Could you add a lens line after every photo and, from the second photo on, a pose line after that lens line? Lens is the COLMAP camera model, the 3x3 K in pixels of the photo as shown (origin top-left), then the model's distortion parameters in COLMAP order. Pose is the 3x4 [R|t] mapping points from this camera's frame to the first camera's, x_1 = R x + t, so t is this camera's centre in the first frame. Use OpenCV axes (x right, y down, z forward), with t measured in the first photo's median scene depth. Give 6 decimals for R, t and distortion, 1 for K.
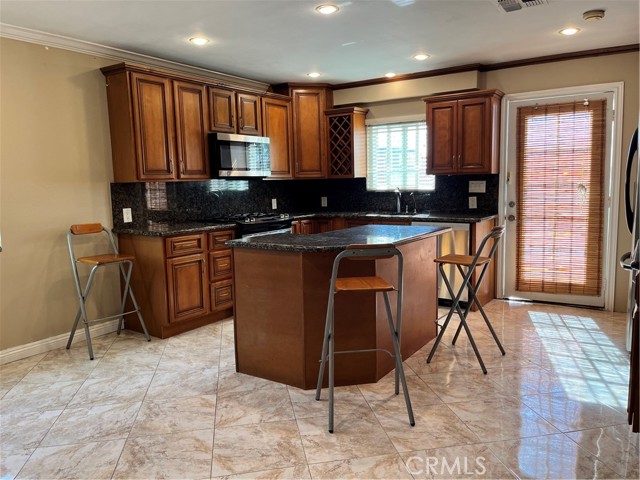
lens RADIAL K [[485.7, 0, 324.3], [0, 485.7, 240.6], [0, 0, 1]] dist [0.073889, -0.102886]
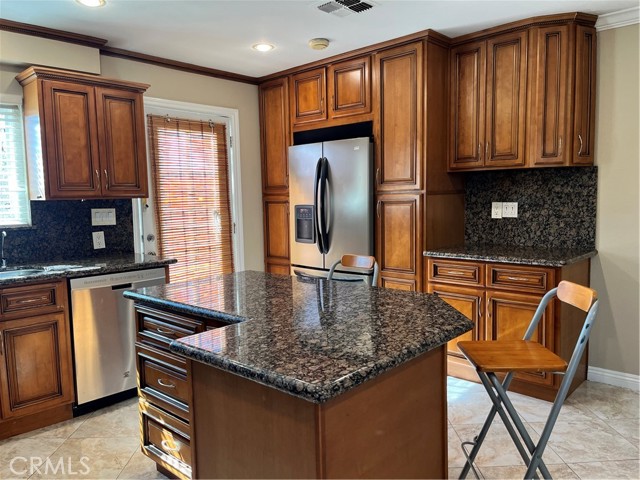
lens RADIAL K [[485.7, 0, 324.3], [0, 485.7, 240.6], [0, 0, 1]] dist [0.073889, -0.102886]
pose [[0.157295, -0.075623, 0.984652, -0.338245], [0.137498, 0.989029, 0.053995, -0.074832], [-0.977933, 0.126894, 0.165967, 0.608977]]
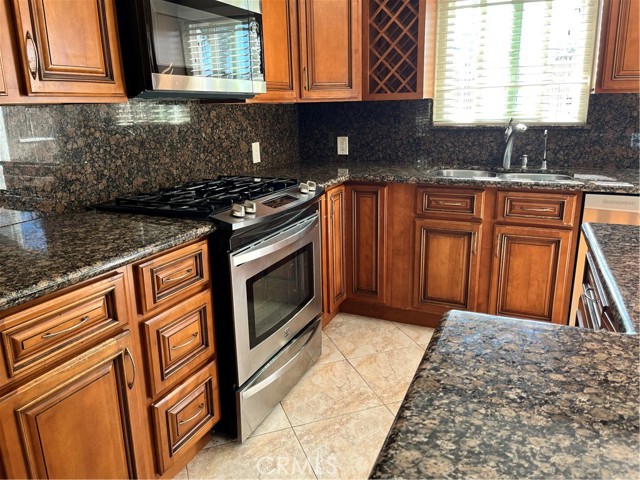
lens RADIAL K [[485.7, 0, 324.3], [0, 485.7, 240.6], [0, 0, 1]] dist [0.073889, -0.102886]
pose [[0.985501, -0.042730, 0.164200, -0.147077], [0.019318, 0.989733, 0.141620, -0.067046], [-0.168566, -0.136395, 0.976208, 0.579369]]
